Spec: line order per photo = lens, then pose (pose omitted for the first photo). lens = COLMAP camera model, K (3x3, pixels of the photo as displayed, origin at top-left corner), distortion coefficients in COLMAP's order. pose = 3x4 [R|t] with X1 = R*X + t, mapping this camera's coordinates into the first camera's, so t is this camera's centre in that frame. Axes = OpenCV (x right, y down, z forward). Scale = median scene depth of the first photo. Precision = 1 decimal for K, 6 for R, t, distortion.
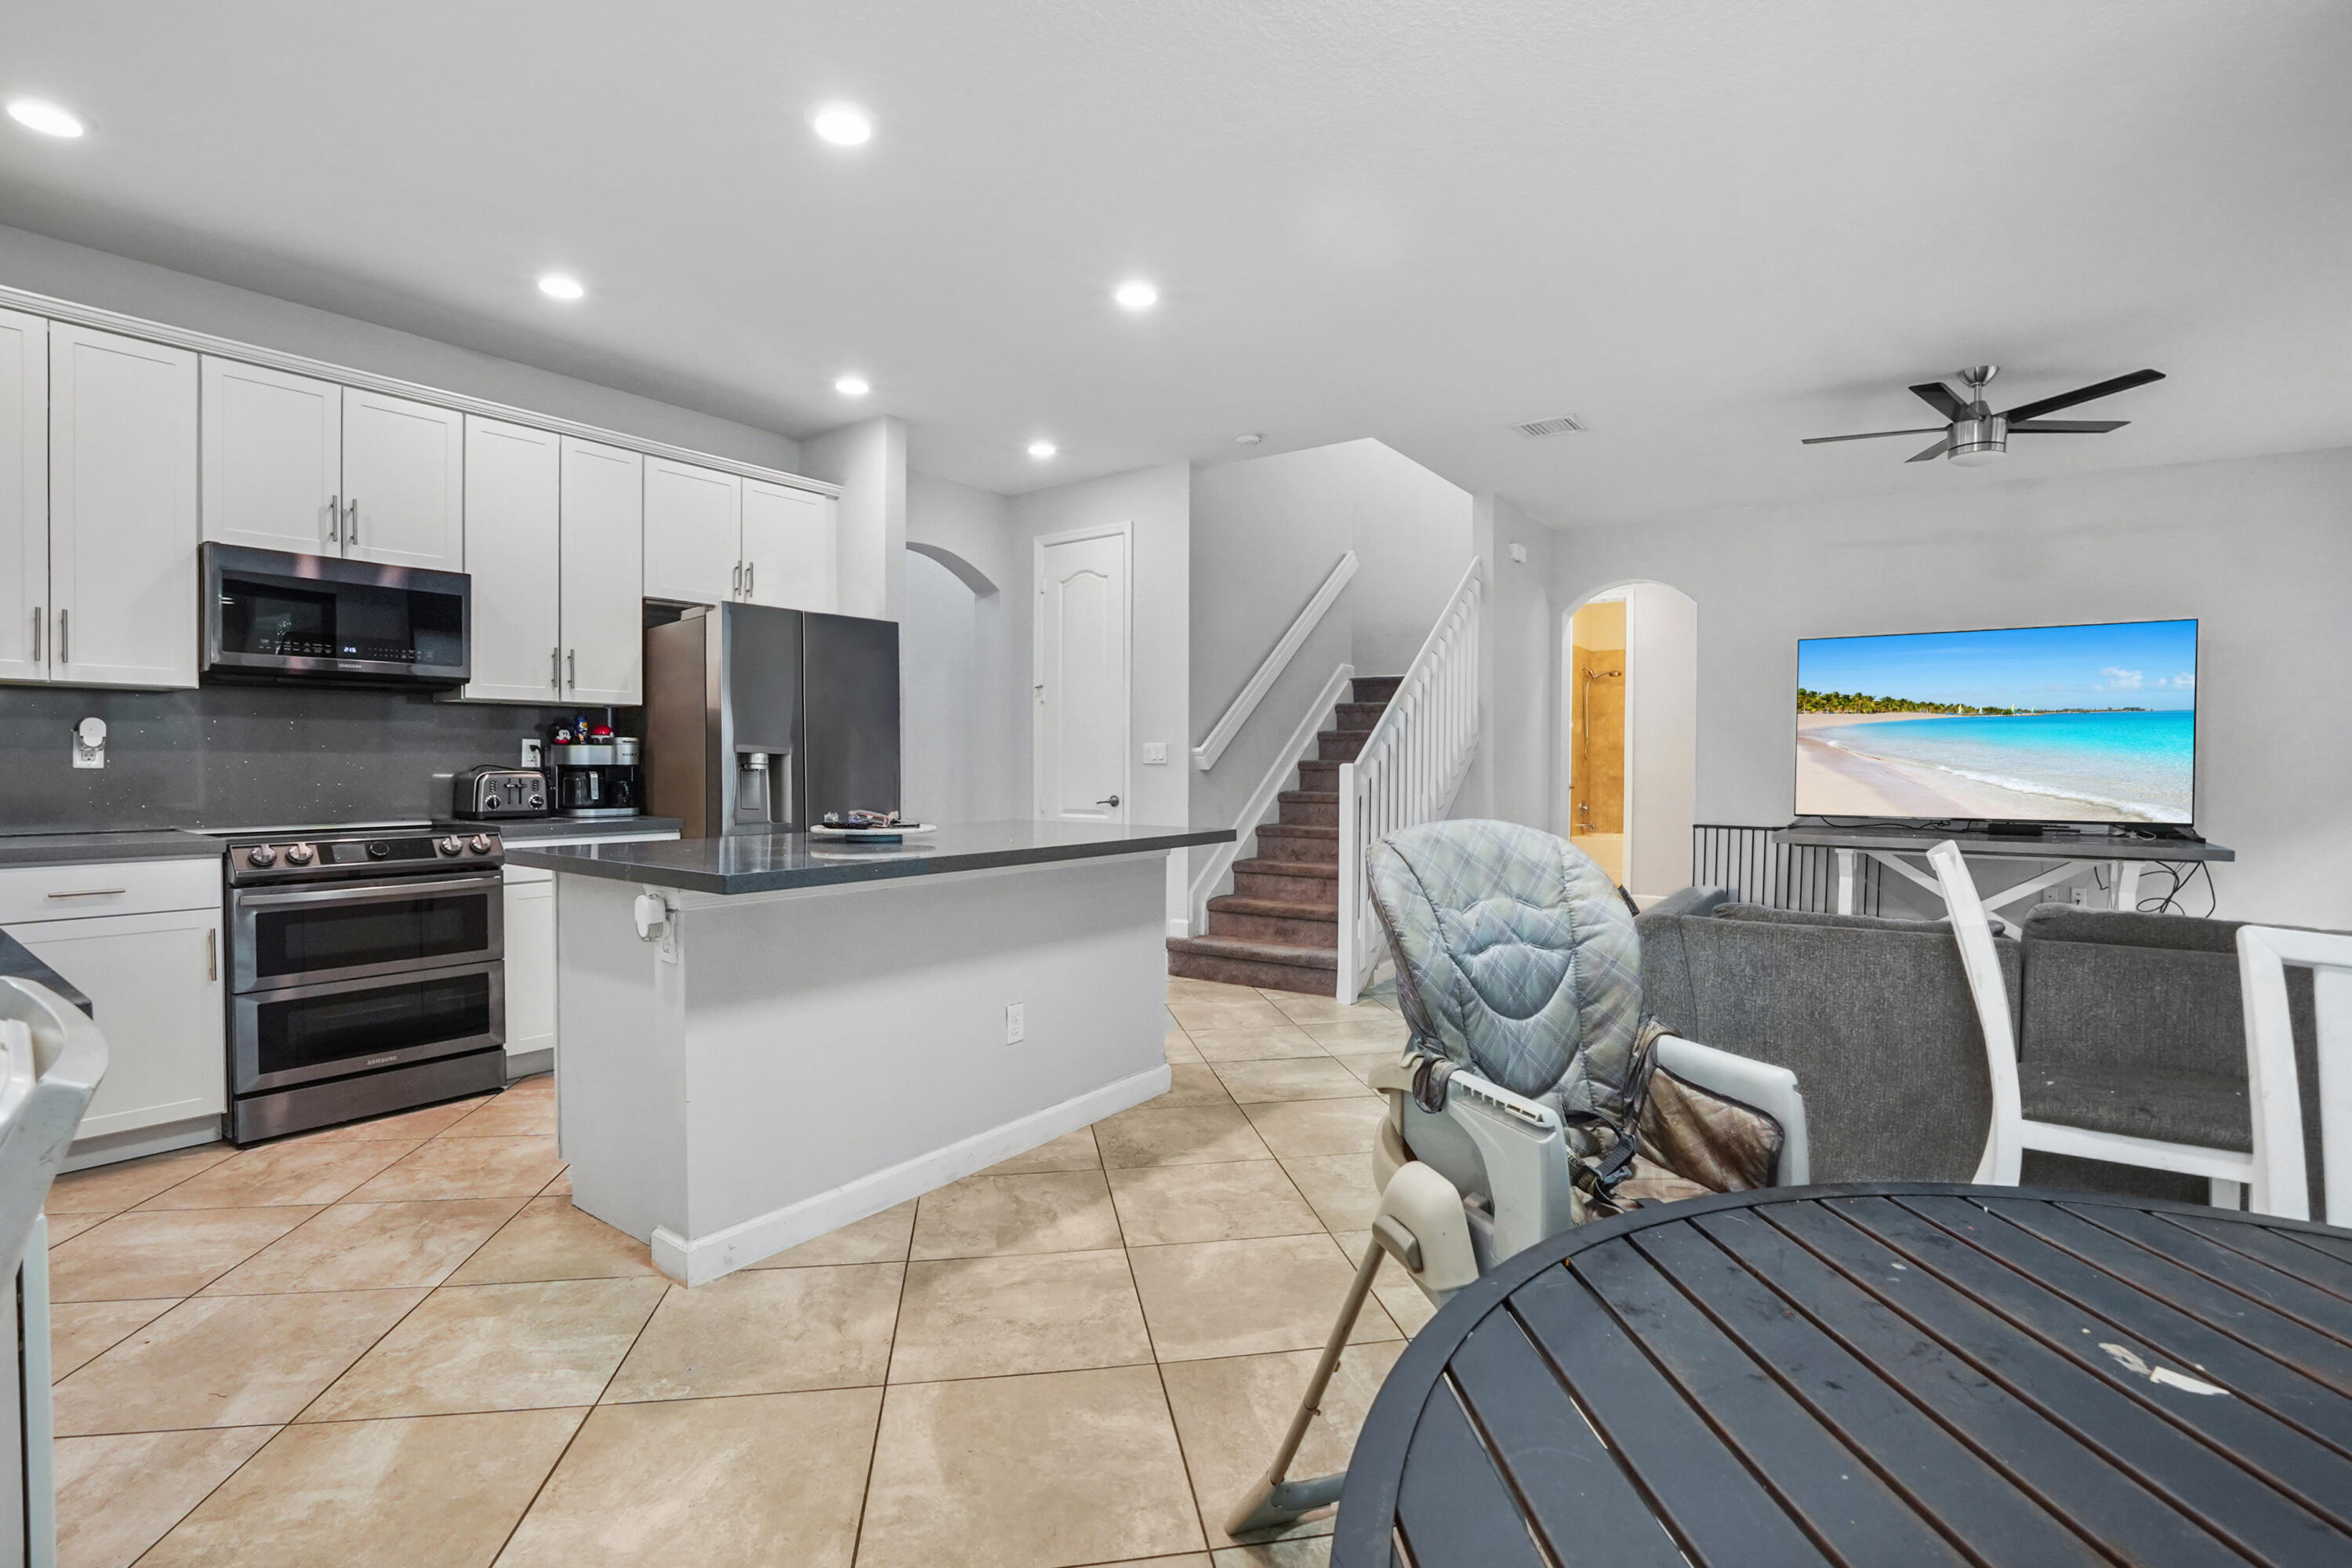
lens RADIAL K [[1003.4, 0, 1087.5], [0, 1003.4, 788.3], [0, 0, 1]] dist [0.000040, -0.000012]
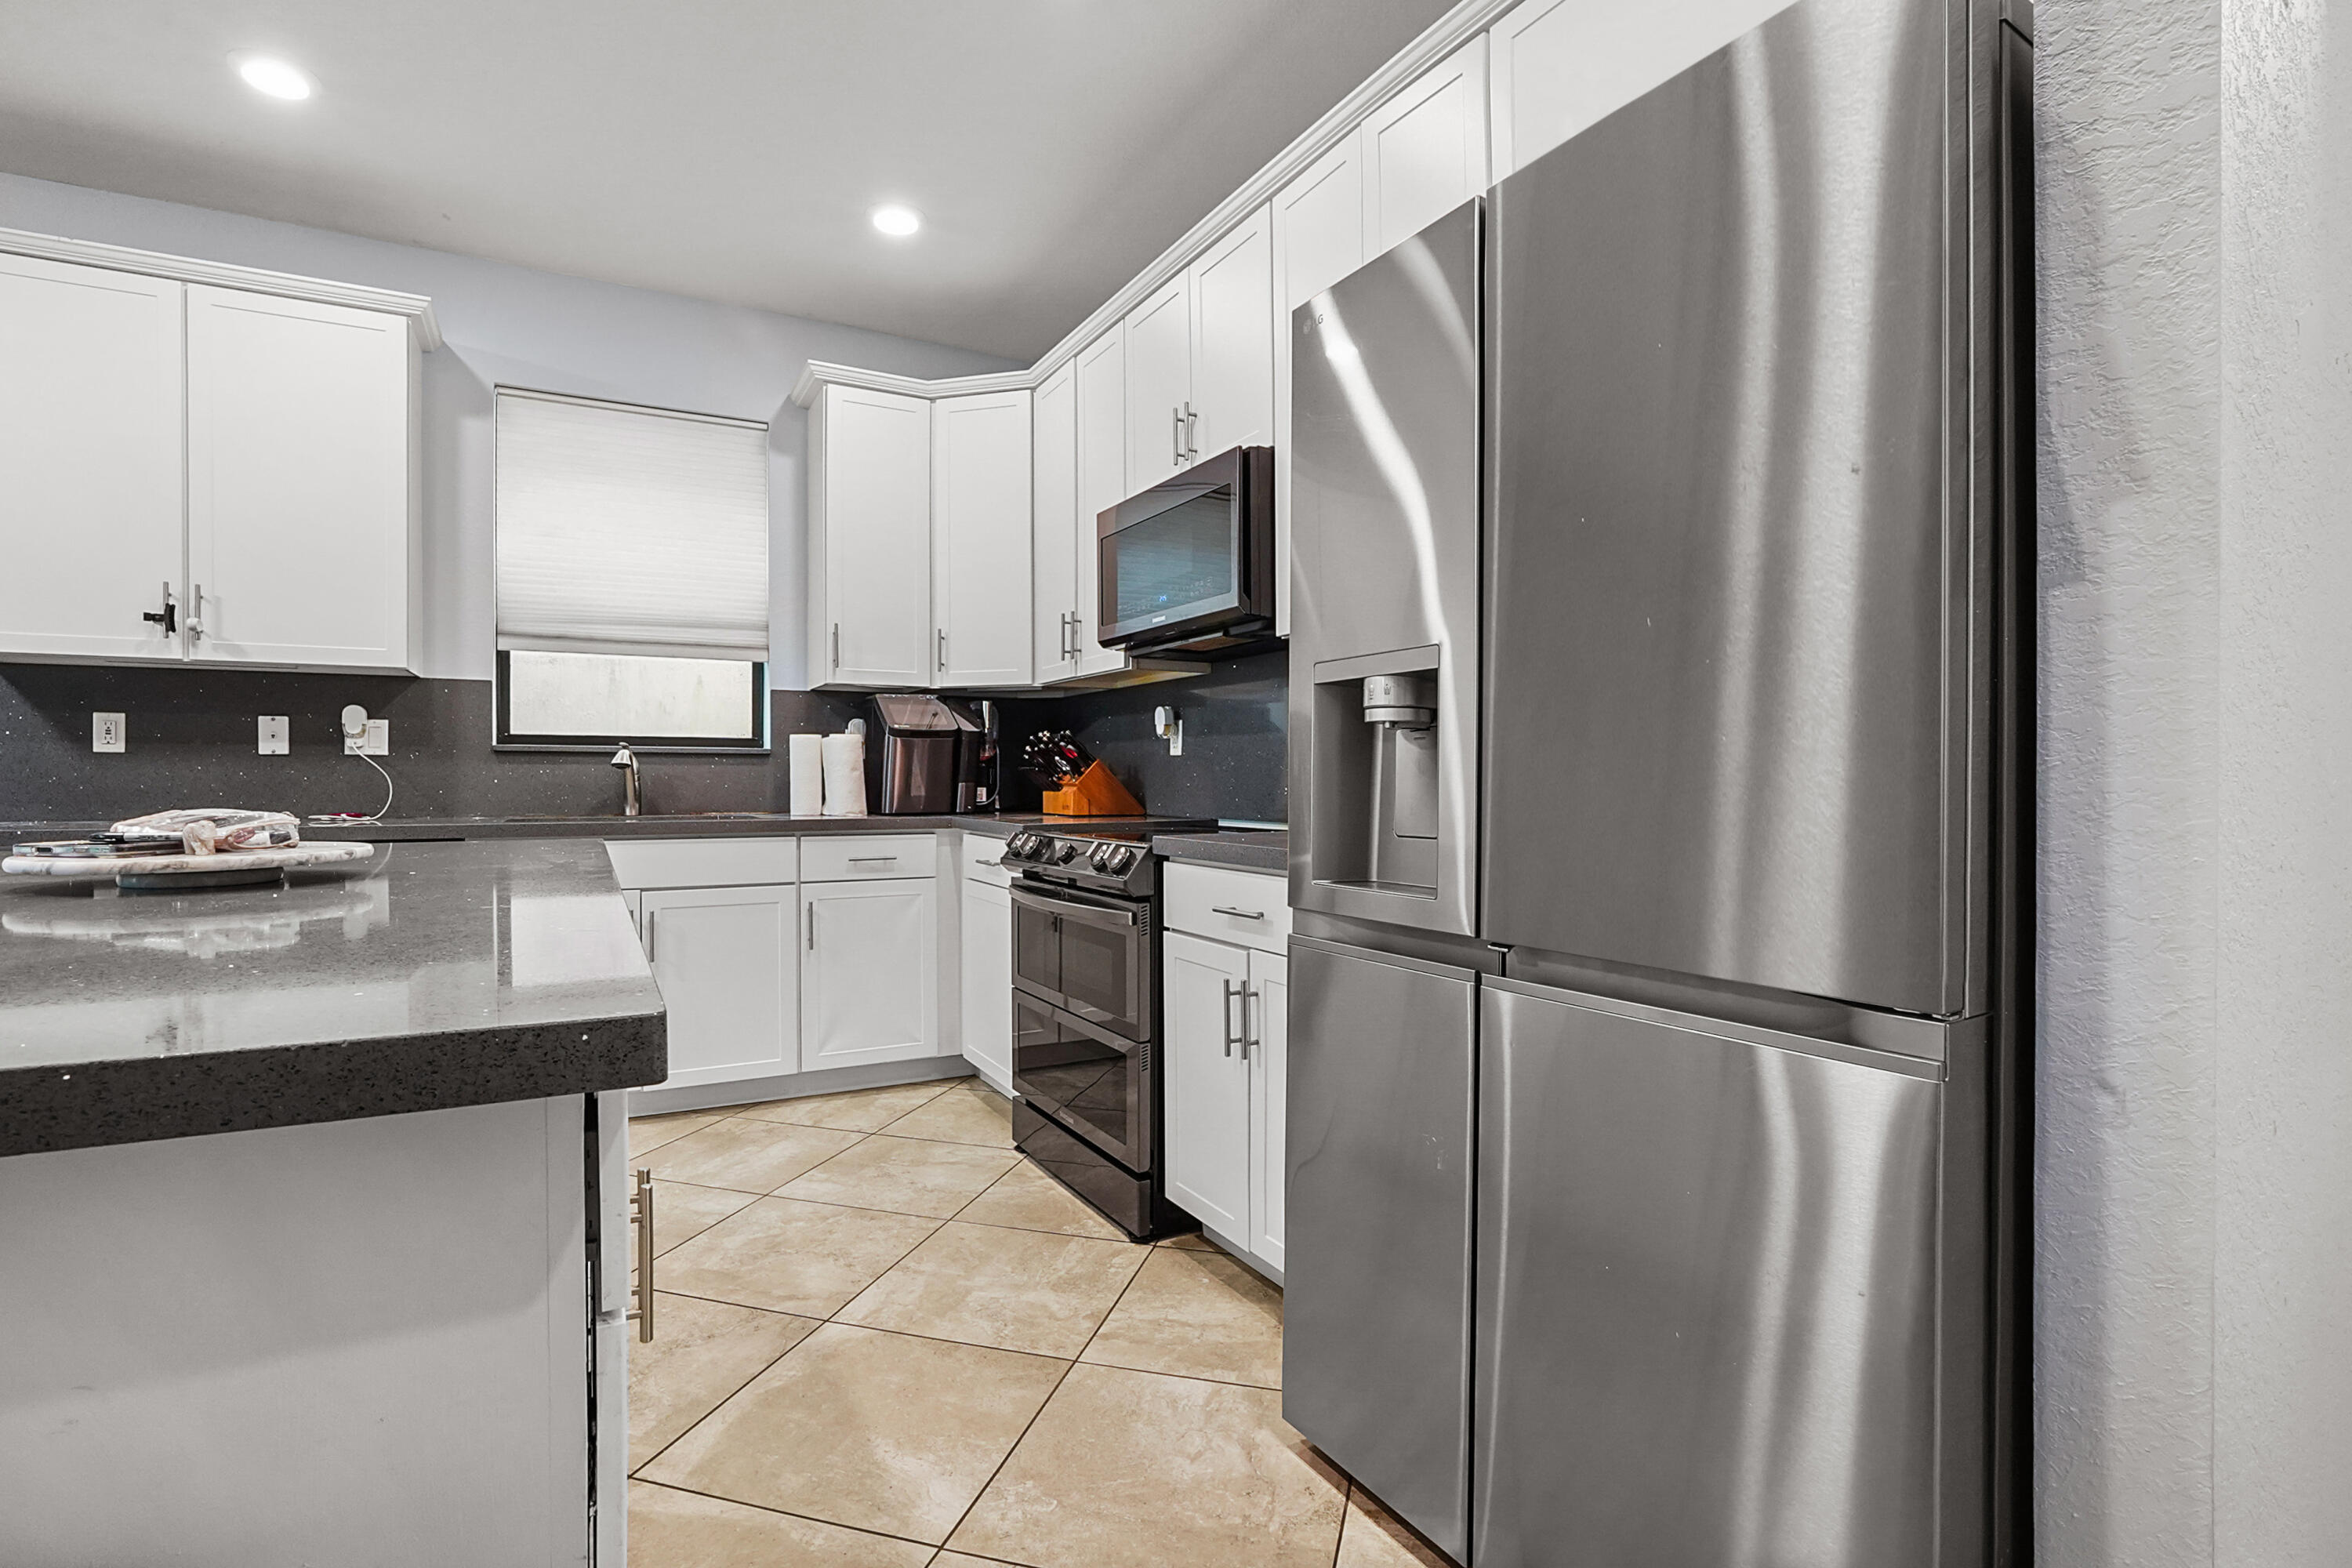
lens RADIAL K [[1047.0, 0, 1176.0], [0, 1047.0, 784.0], [0, 0, 1]] dist [0.001813, 0.000150]
pose [[-0.389944, -0.001480, -0.920837, 0.041787], [-0.007672, 0.999969, 0.001642, 0.002132], [0.920807, 0.007705, -0.389944, 1.640219]]
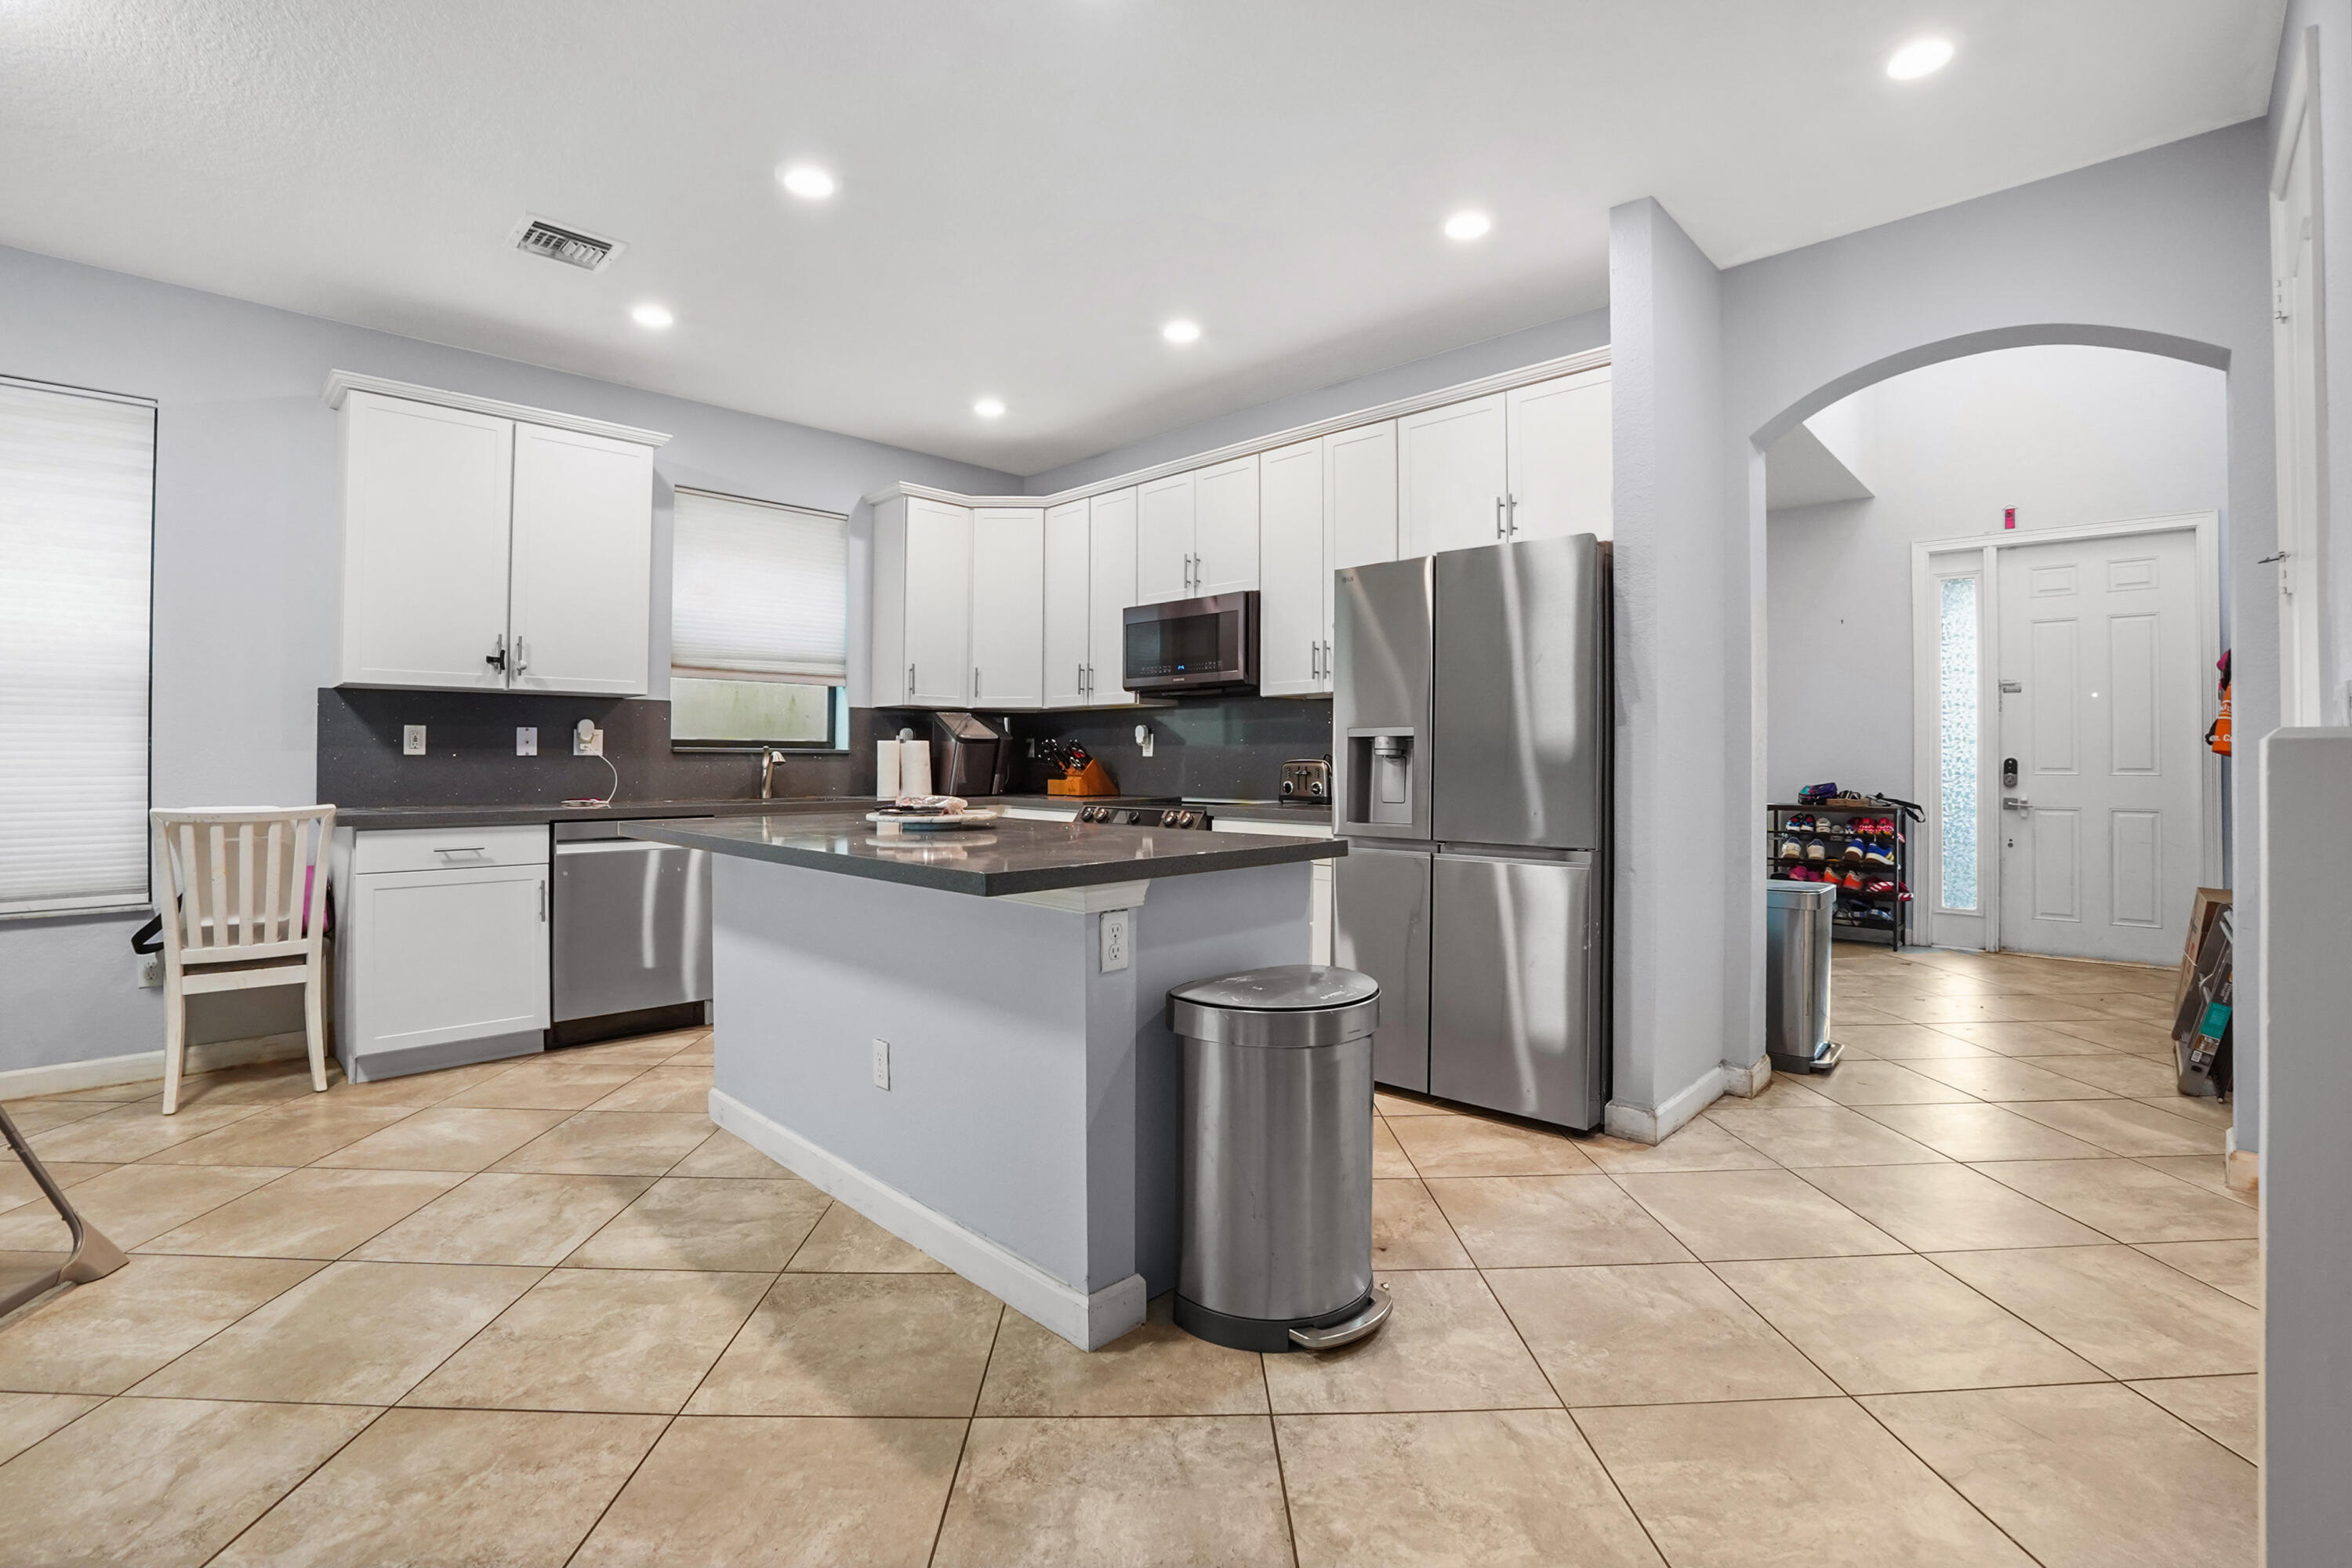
lens RADIAL K [[1028.5, 0, 1187.7], [0, 1028.5, 768.9], [0, 0, 1]] dist [-0.000984, -0.000166]
pose [[-0.086573, 0.004435, -0.996236, 0.789697], [-0.008713, 0.999948, 0.005208, -0.017421], [0.996207, 0.009131, -0.086529, 1.393423]]
